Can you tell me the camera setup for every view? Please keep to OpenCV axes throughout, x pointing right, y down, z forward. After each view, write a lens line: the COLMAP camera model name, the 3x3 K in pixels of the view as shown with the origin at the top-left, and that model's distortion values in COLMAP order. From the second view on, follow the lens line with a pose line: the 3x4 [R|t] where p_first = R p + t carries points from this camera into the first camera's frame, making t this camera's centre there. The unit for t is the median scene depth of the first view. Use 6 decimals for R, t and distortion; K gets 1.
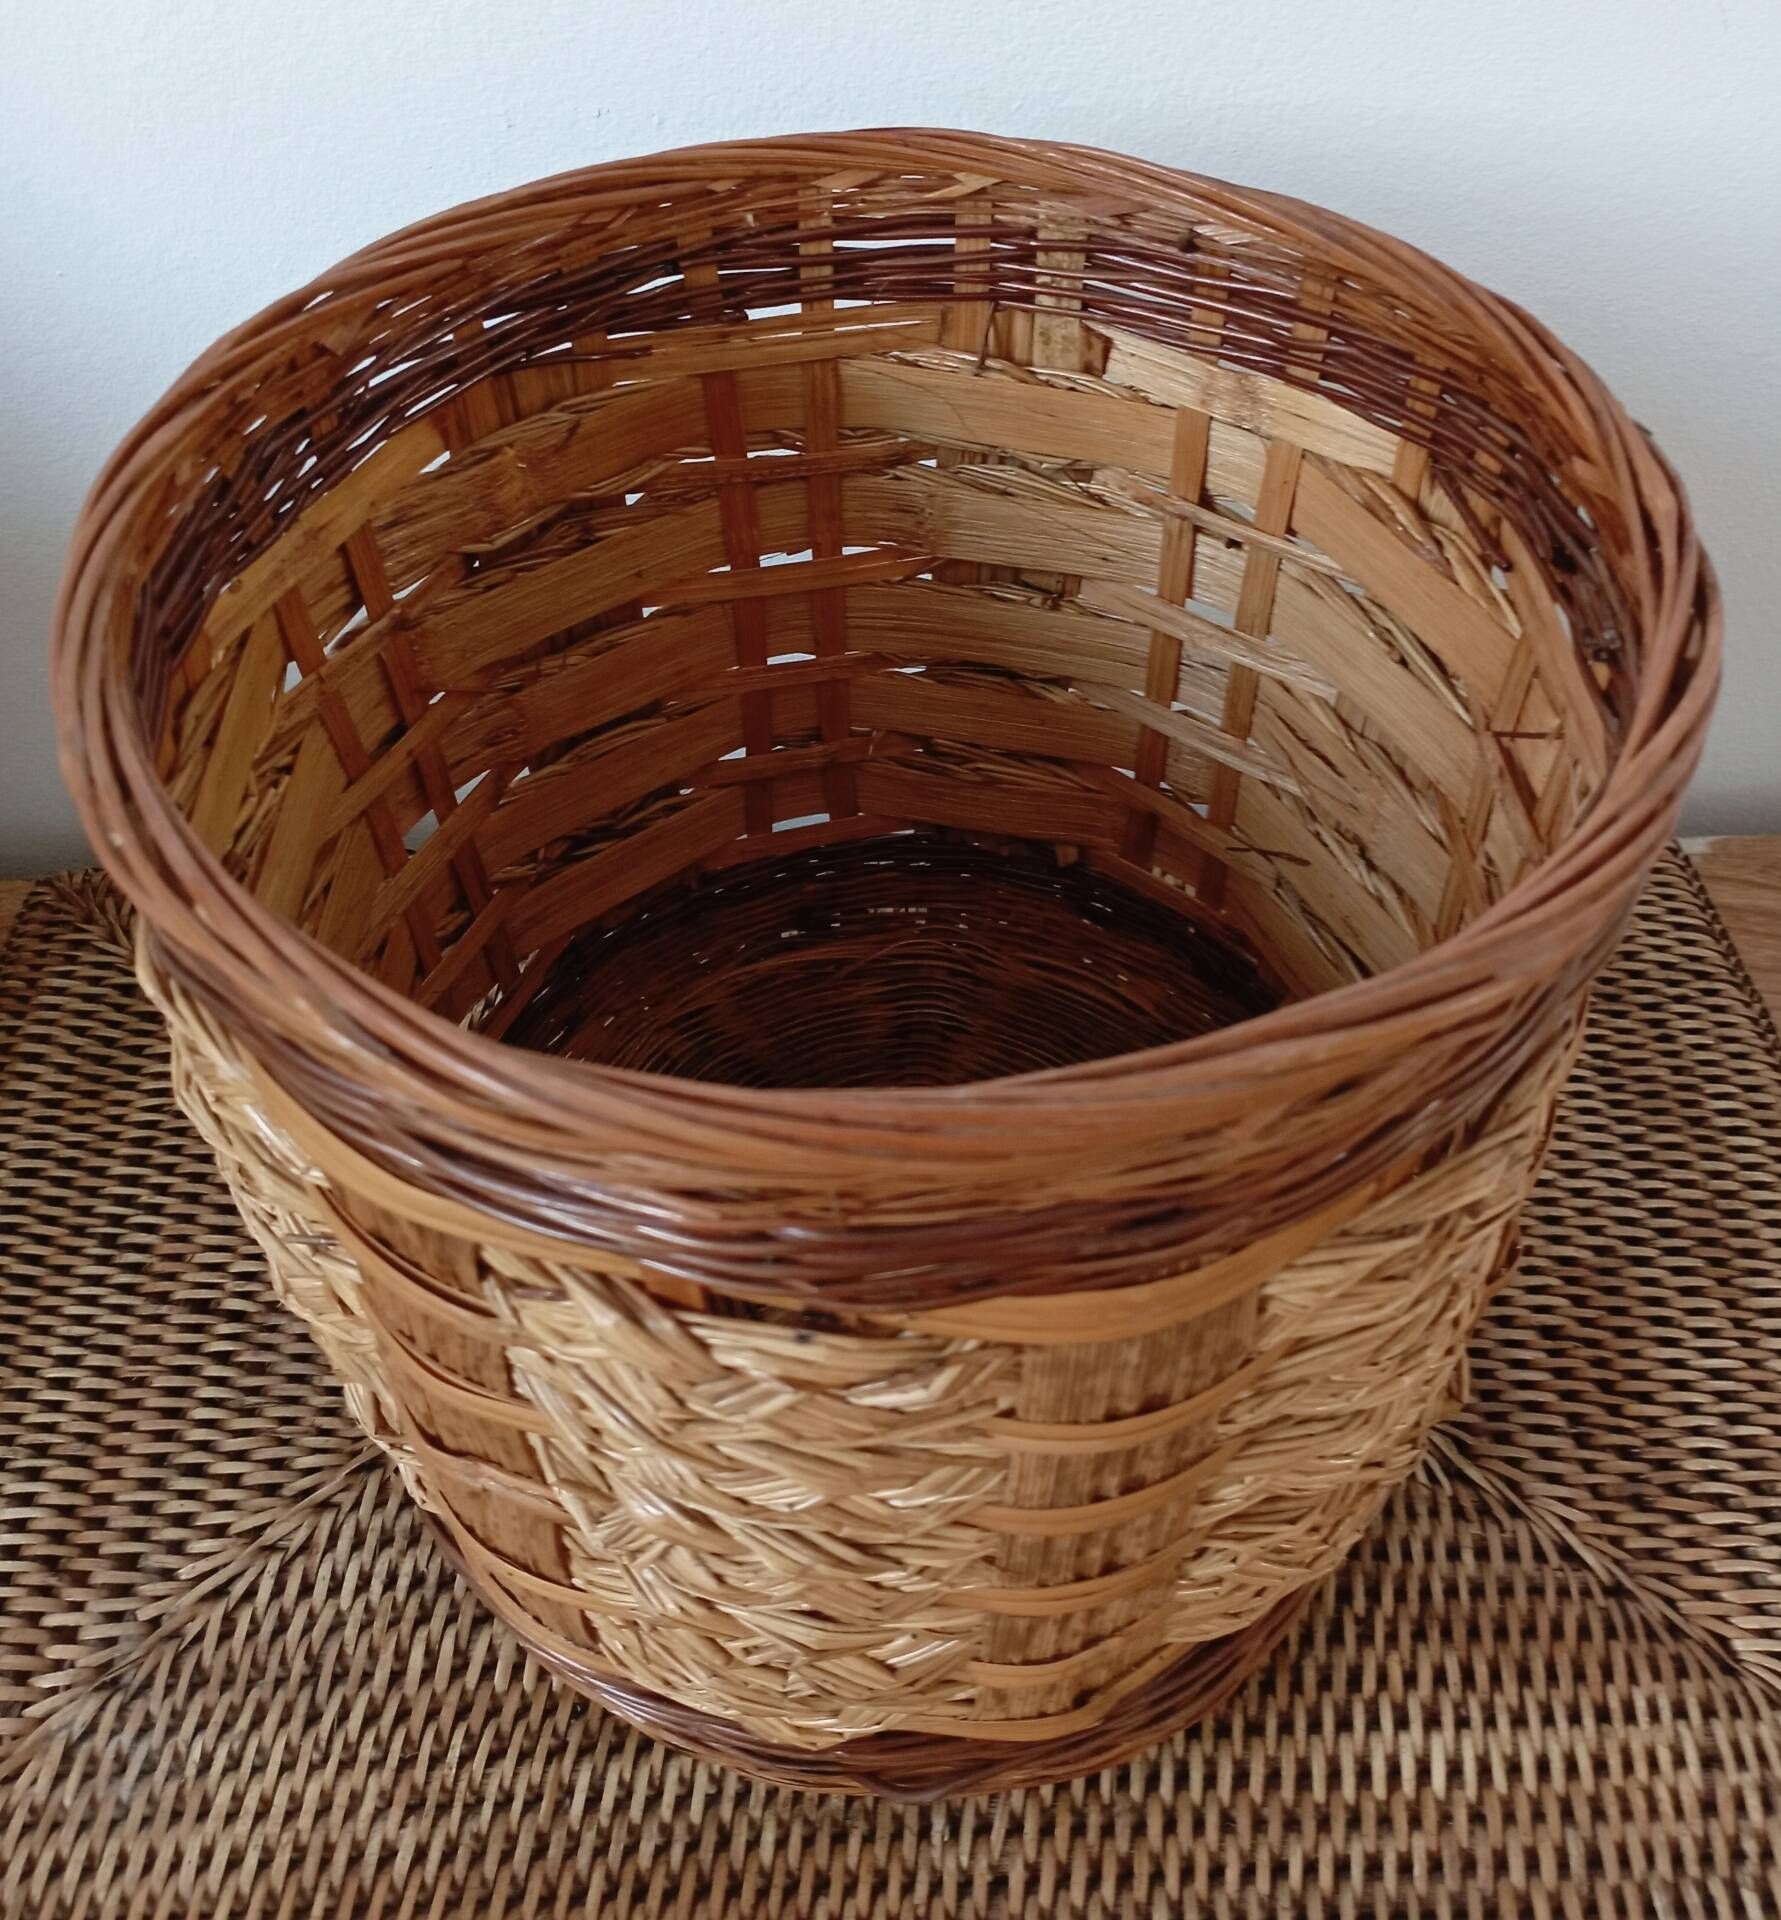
lens RADIAL K [[1985.3, 0, 926.8], [0, 1985.3, 820.0], [0, 0, 1]] dist [0.034816, 0.000000]
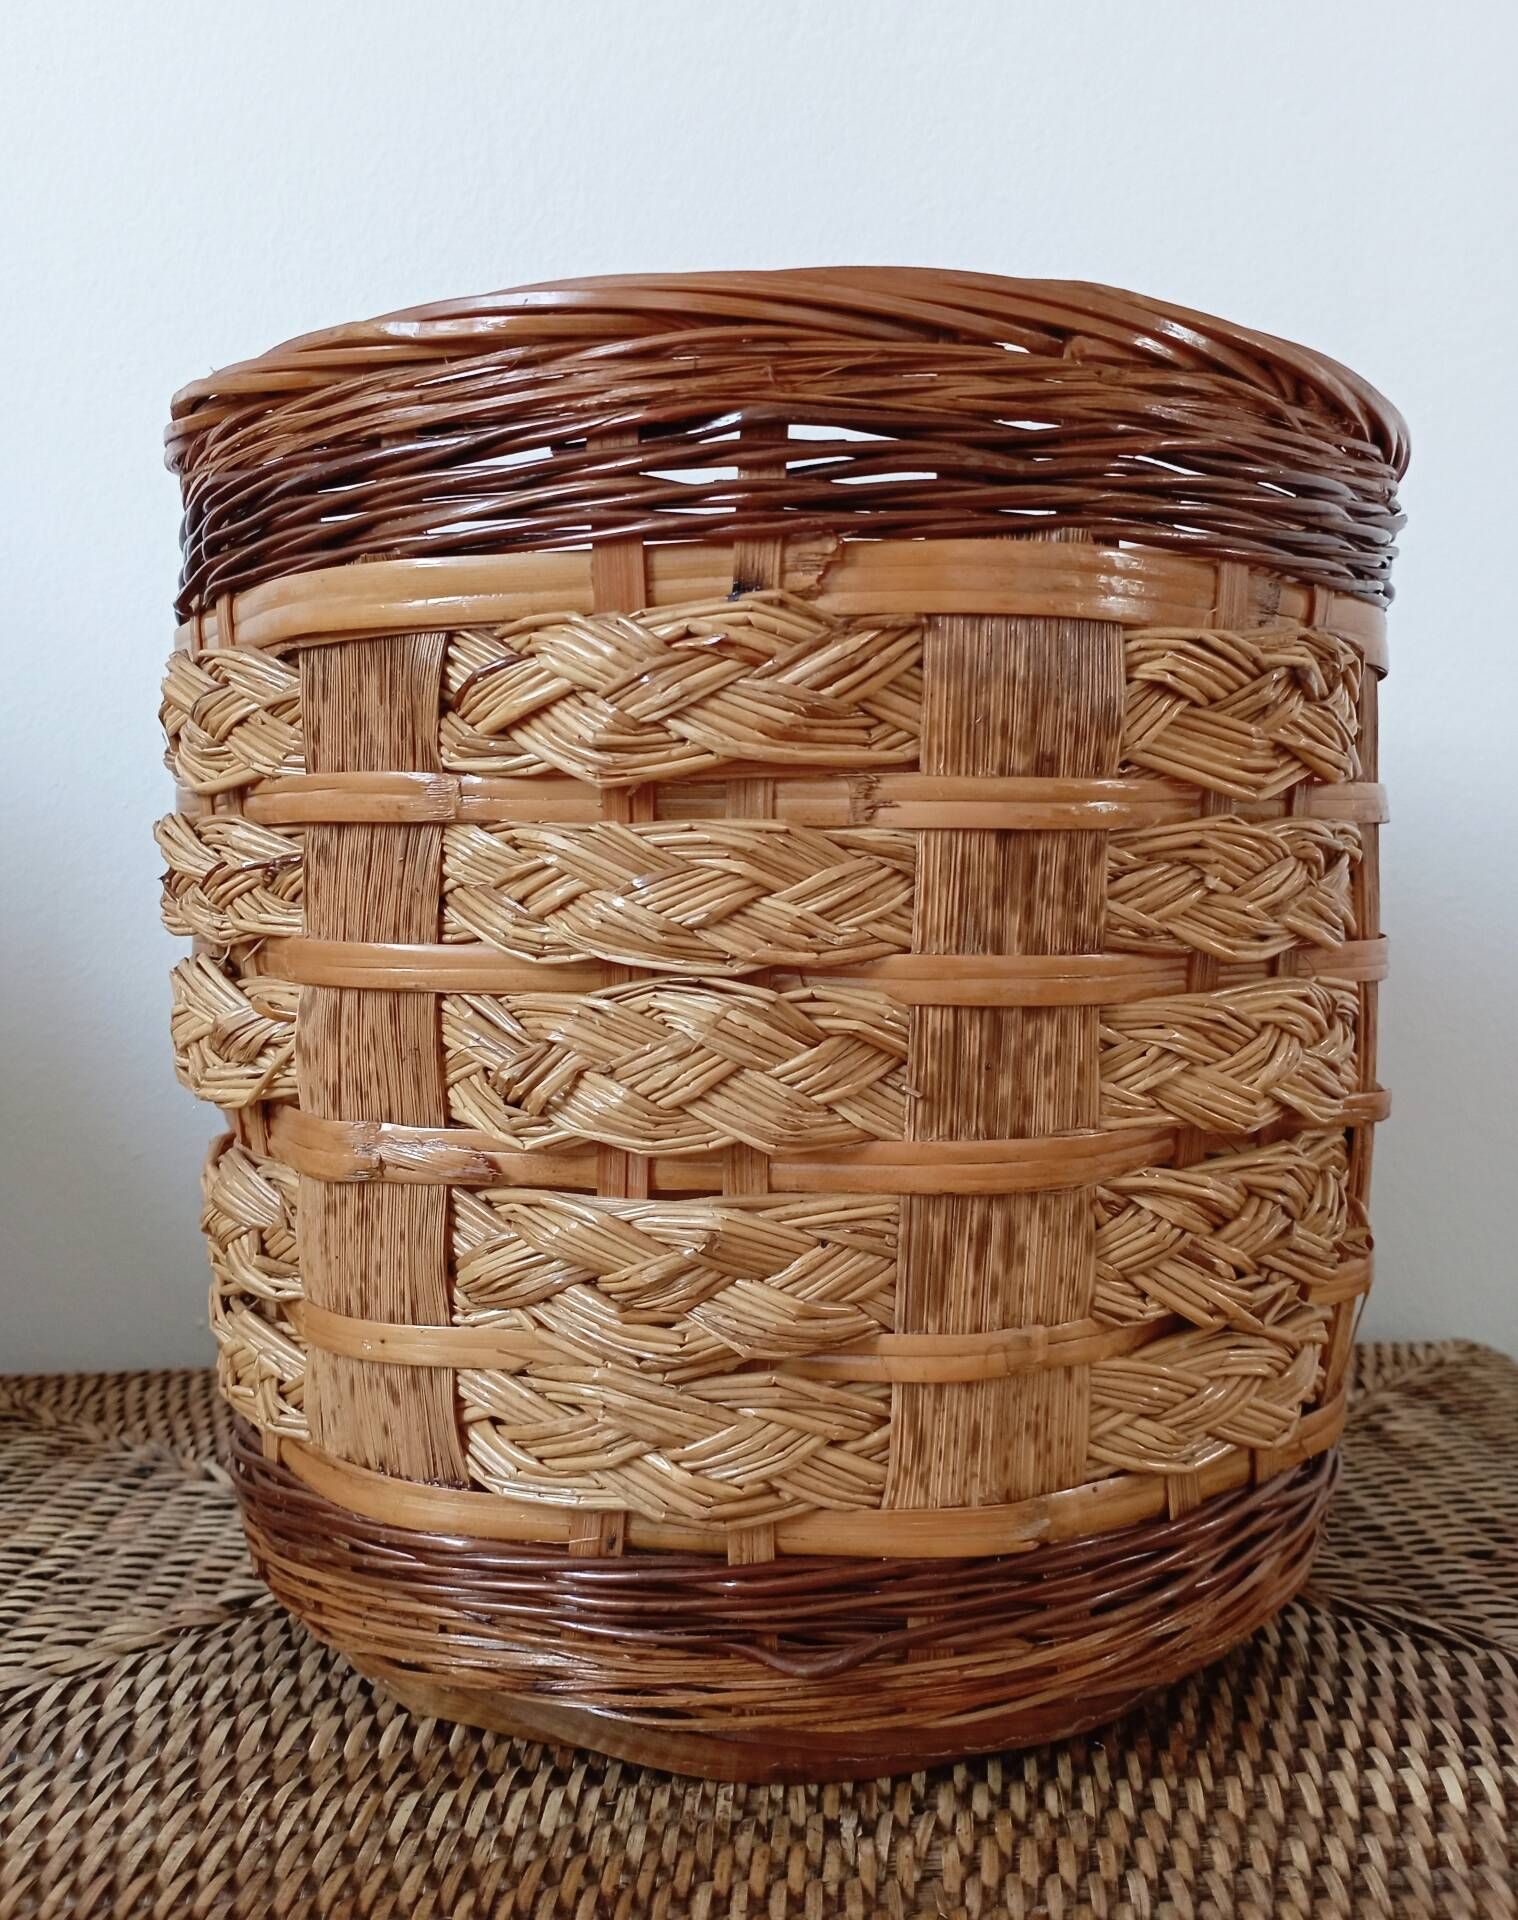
lens RADIAL K [[1844.8, 0, 751.0], [0, 1844.8, 974.2], [0, 0, 1]] dist [0.043176, 0.000000]
pose [[0.999971, -0.000739, 0.007532, -0.037148], [0.005444, 0.761650, -0.647966, 0.692173], [-0.005257, 0.647988, 0.761632, 0.196053]]
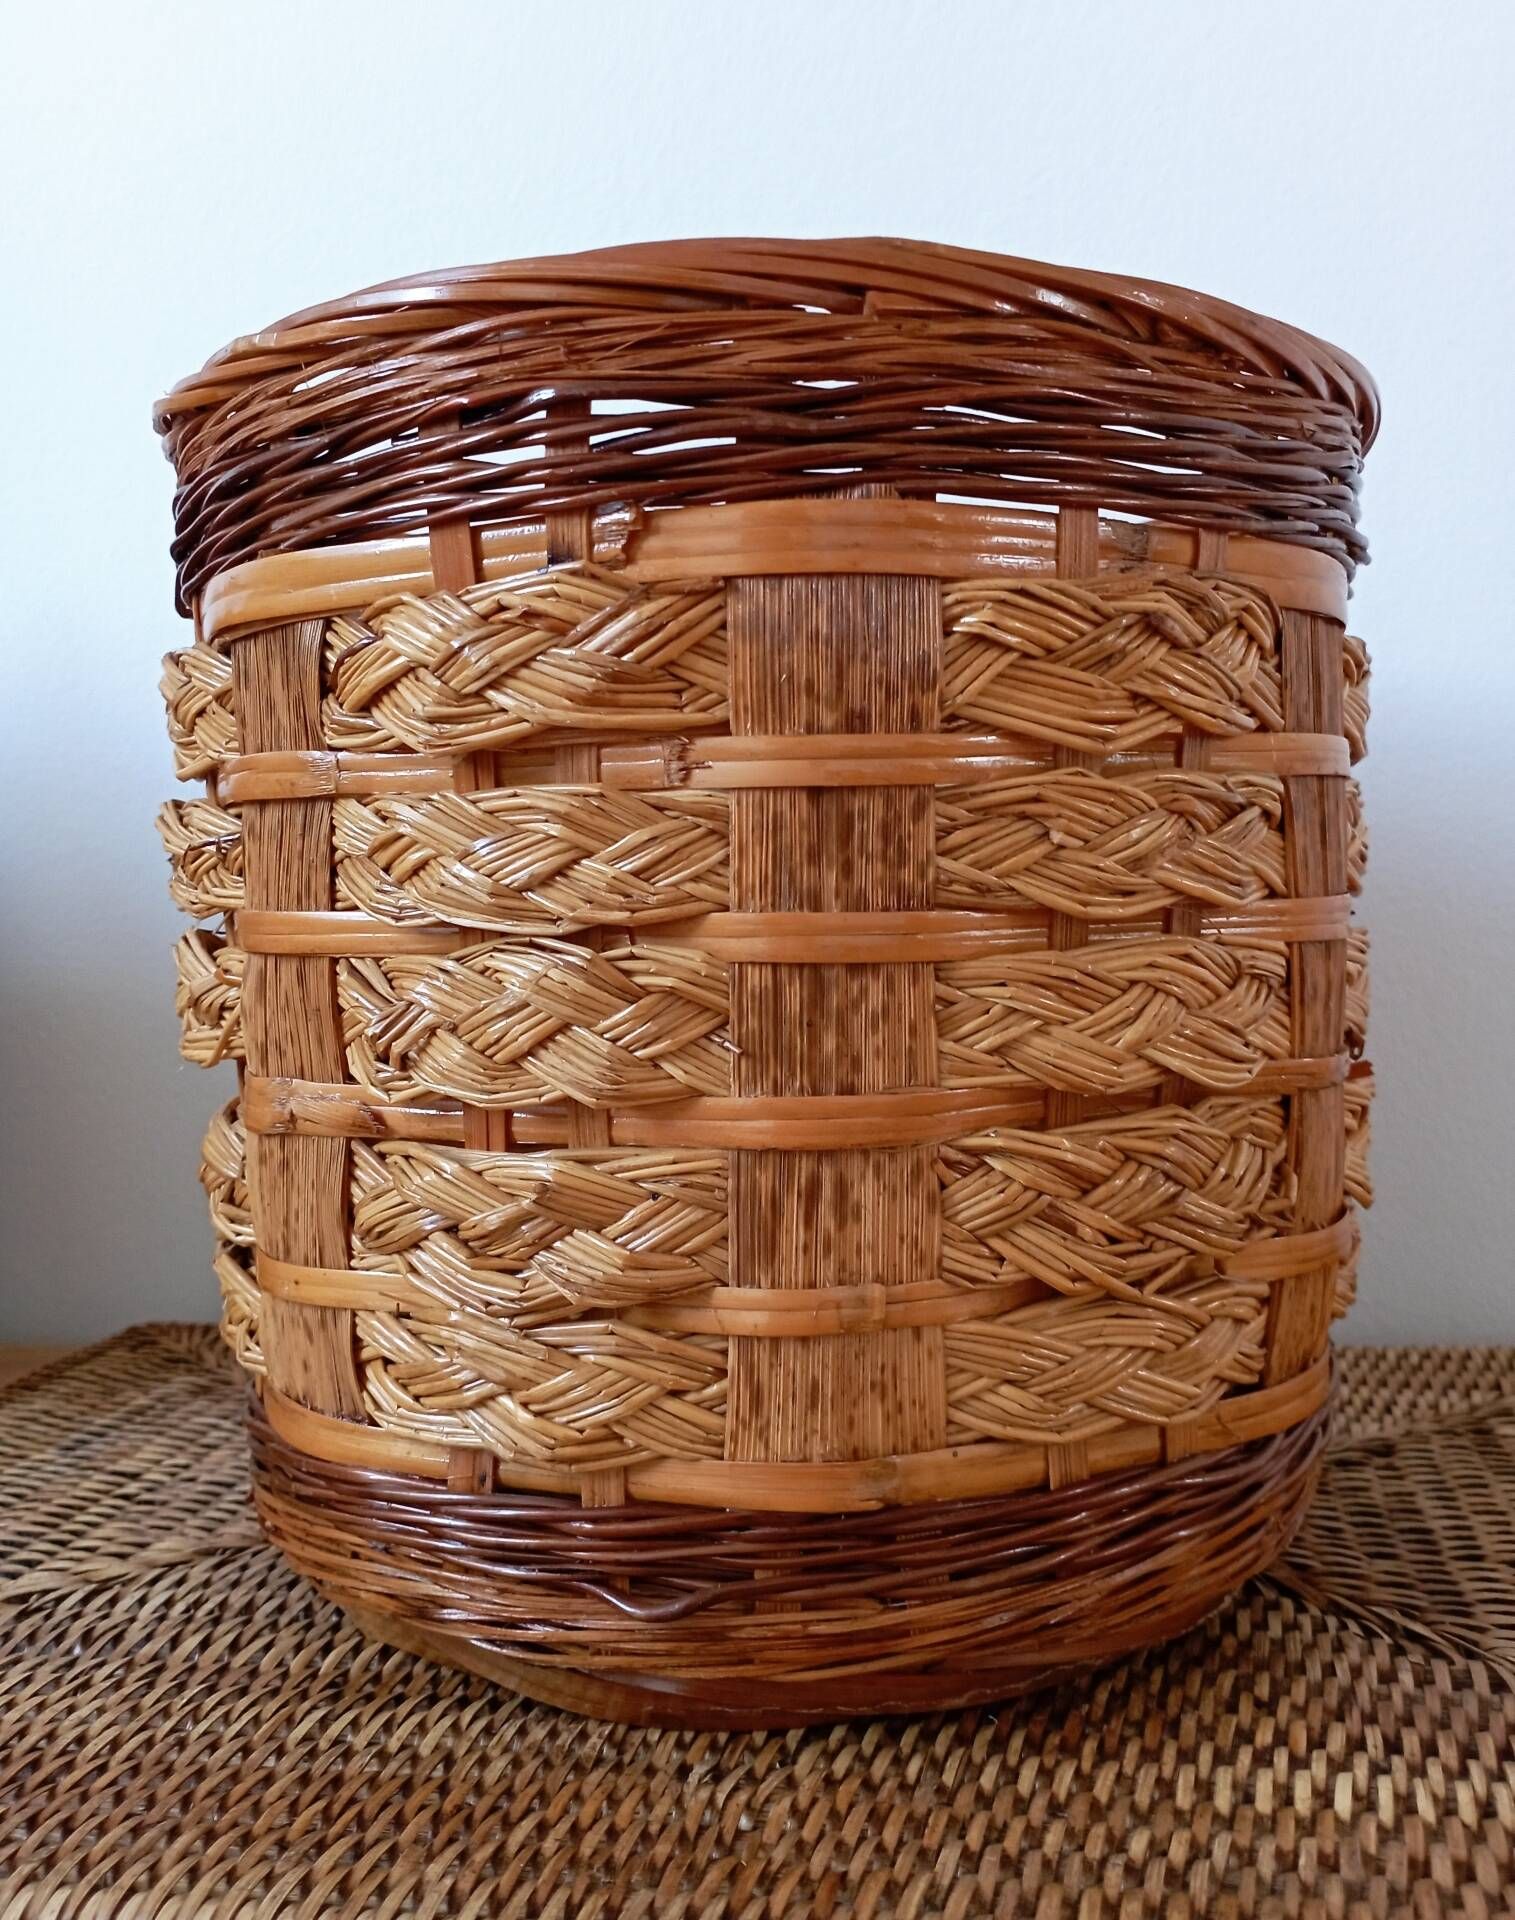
lens RADIAL K [[1844.8, 0, 758.4], [0, 1844.8, 964.1], [0, 0, 1]] dist [0.043176, 0.000000]
pose [[0.976087, -0.008062, -0.217231, 0.188601], [-0.135727, 0.757985, -0.637994, 0.700192], [0.169802, 0.652222, 0.738765, 0.212972]]
